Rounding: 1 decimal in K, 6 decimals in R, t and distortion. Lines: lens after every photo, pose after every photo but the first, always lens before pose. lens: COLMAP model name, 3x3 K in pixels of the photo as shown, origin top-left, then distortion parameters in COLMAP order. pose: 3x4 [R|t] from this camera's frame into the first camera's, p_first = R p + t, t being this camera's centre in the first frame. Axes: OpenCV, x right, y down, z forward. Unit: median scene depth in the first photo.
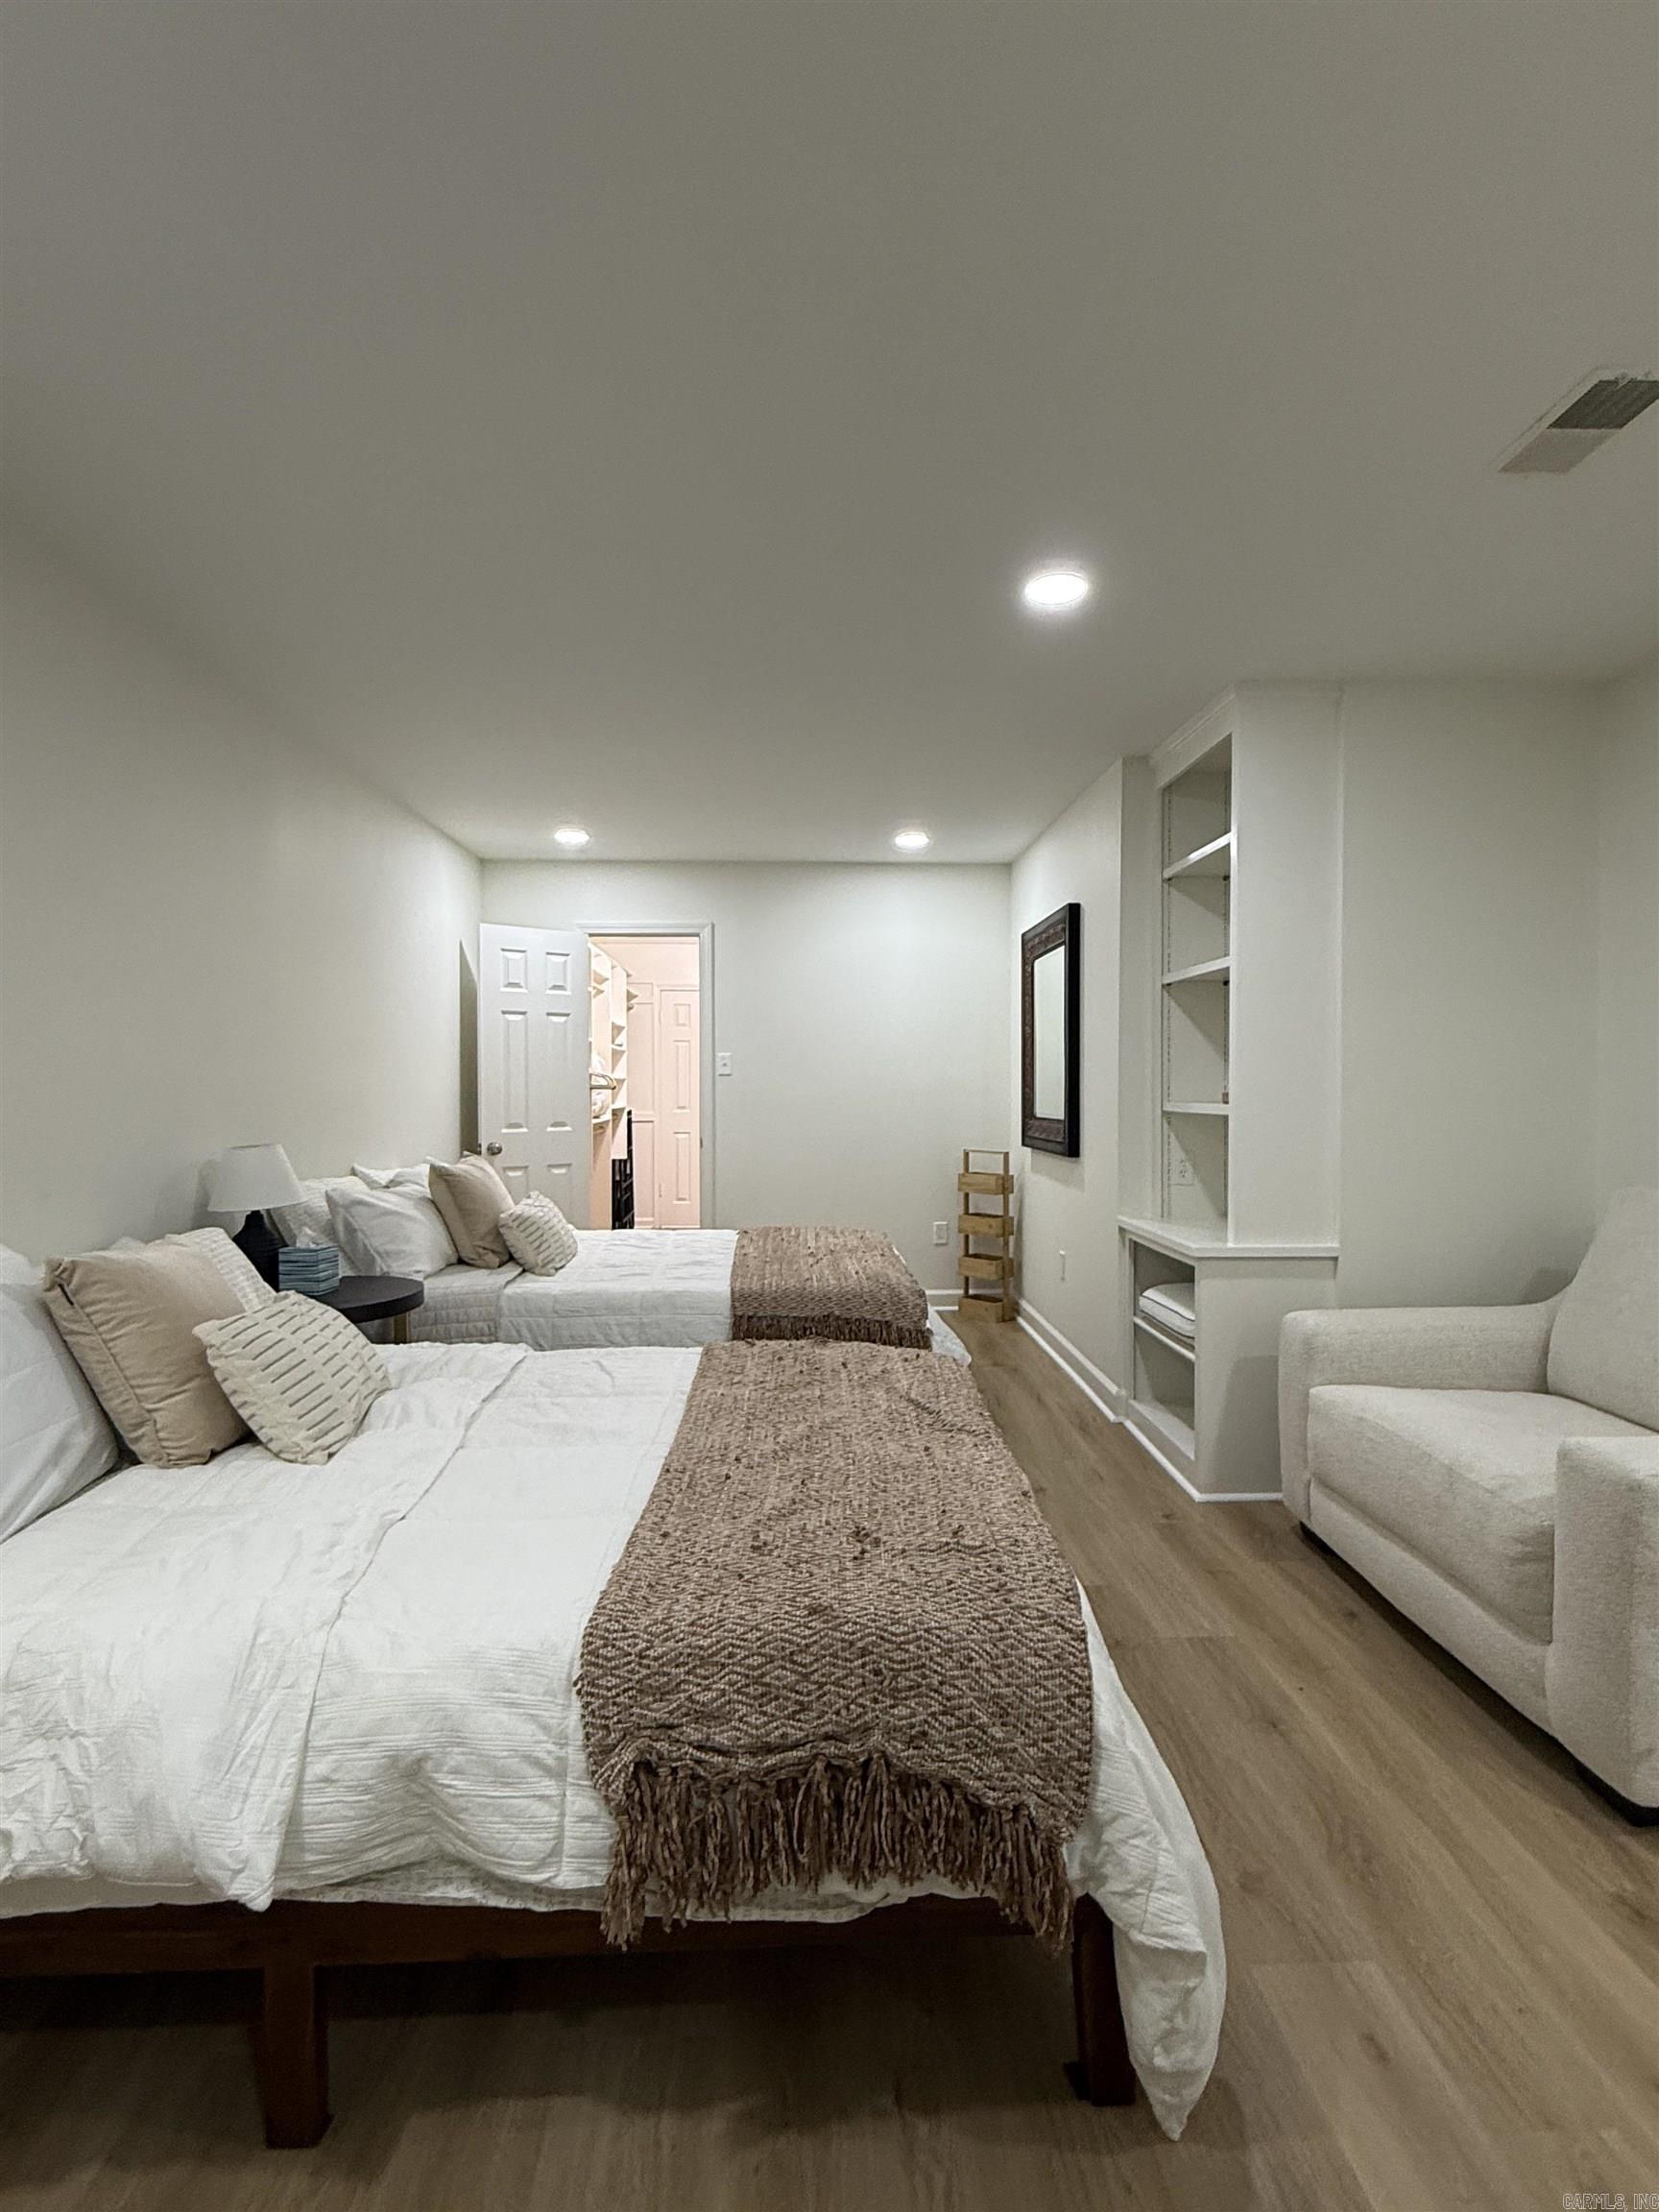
lens RADIAL K [[1147.5, 0, 832.9], [0, 1147.5, 1096.7], [0, 0, 1]] dist [0.000465, -0.000713]
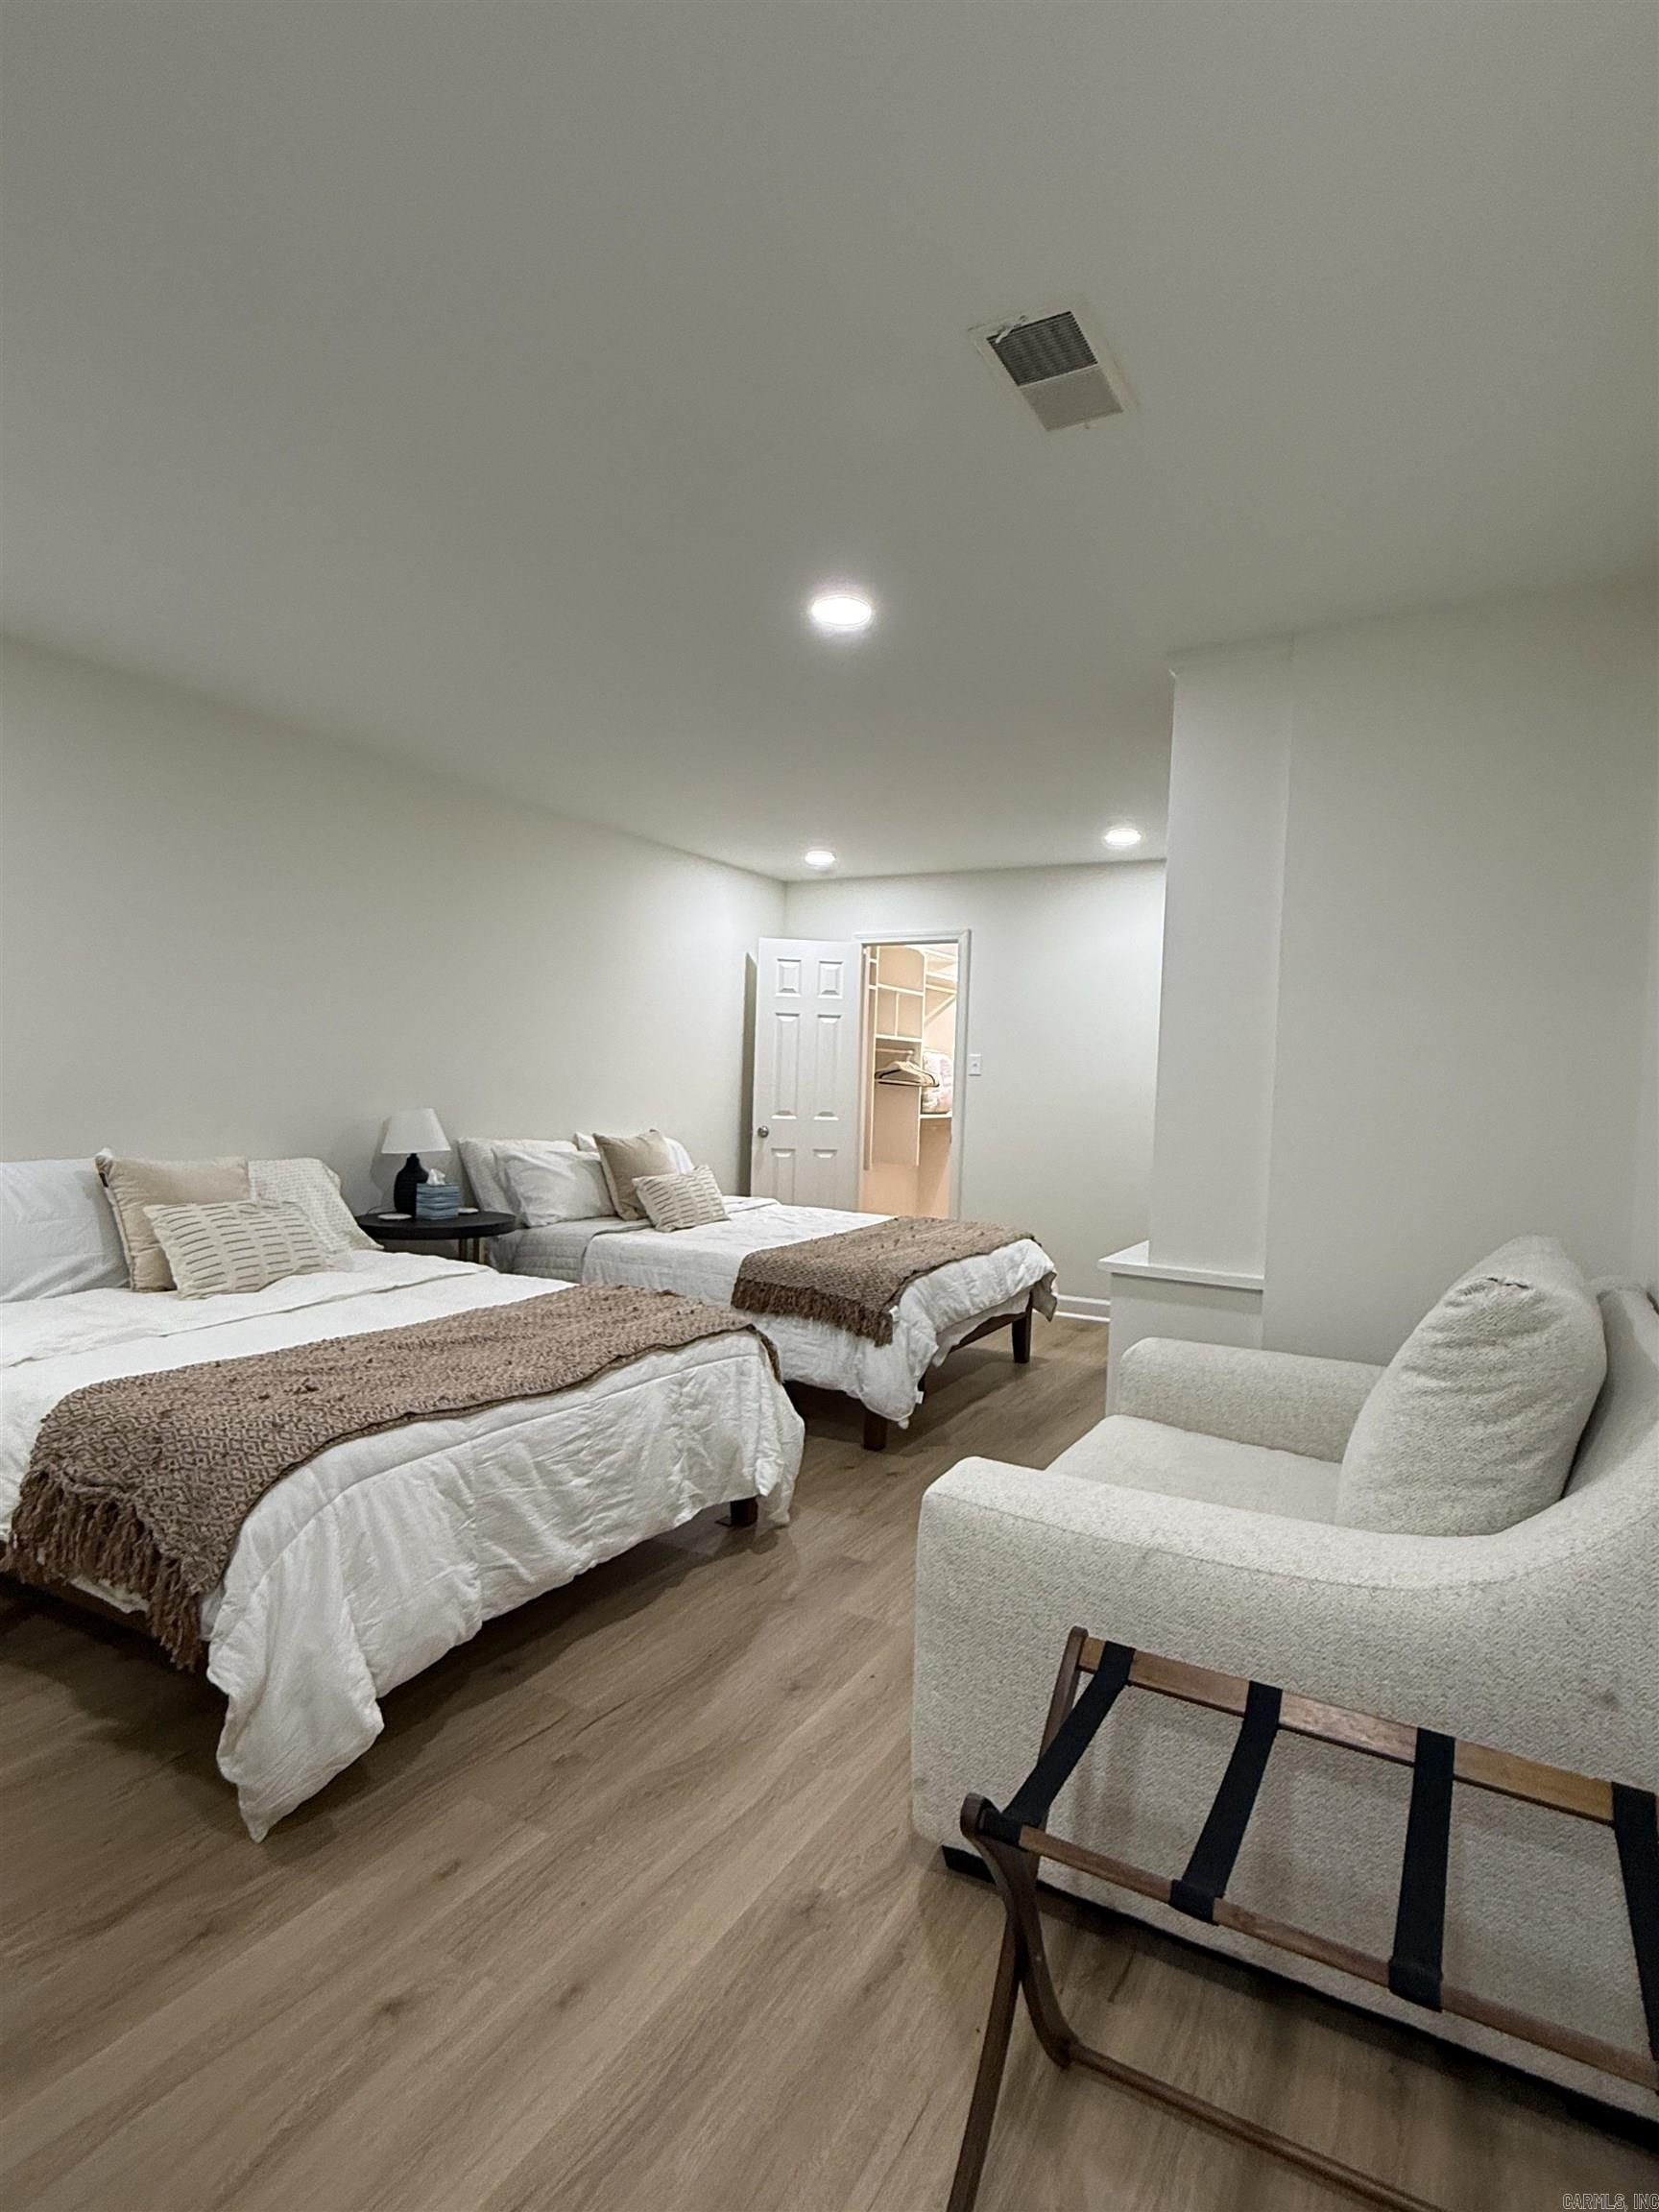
lens RADIAL K [[1147.5, 0, 831.7], [0, 1147.5, 1103.8], [0, 0, 1]] dist [0.000465, -0.000713]
pose [[0.853313, 0.041320, -0.519759, 0.515556], [-0.040918, 0.999087, 0.012249, -0.000115], [0.519790, 0.010815, 0.854225, 0.064209]]
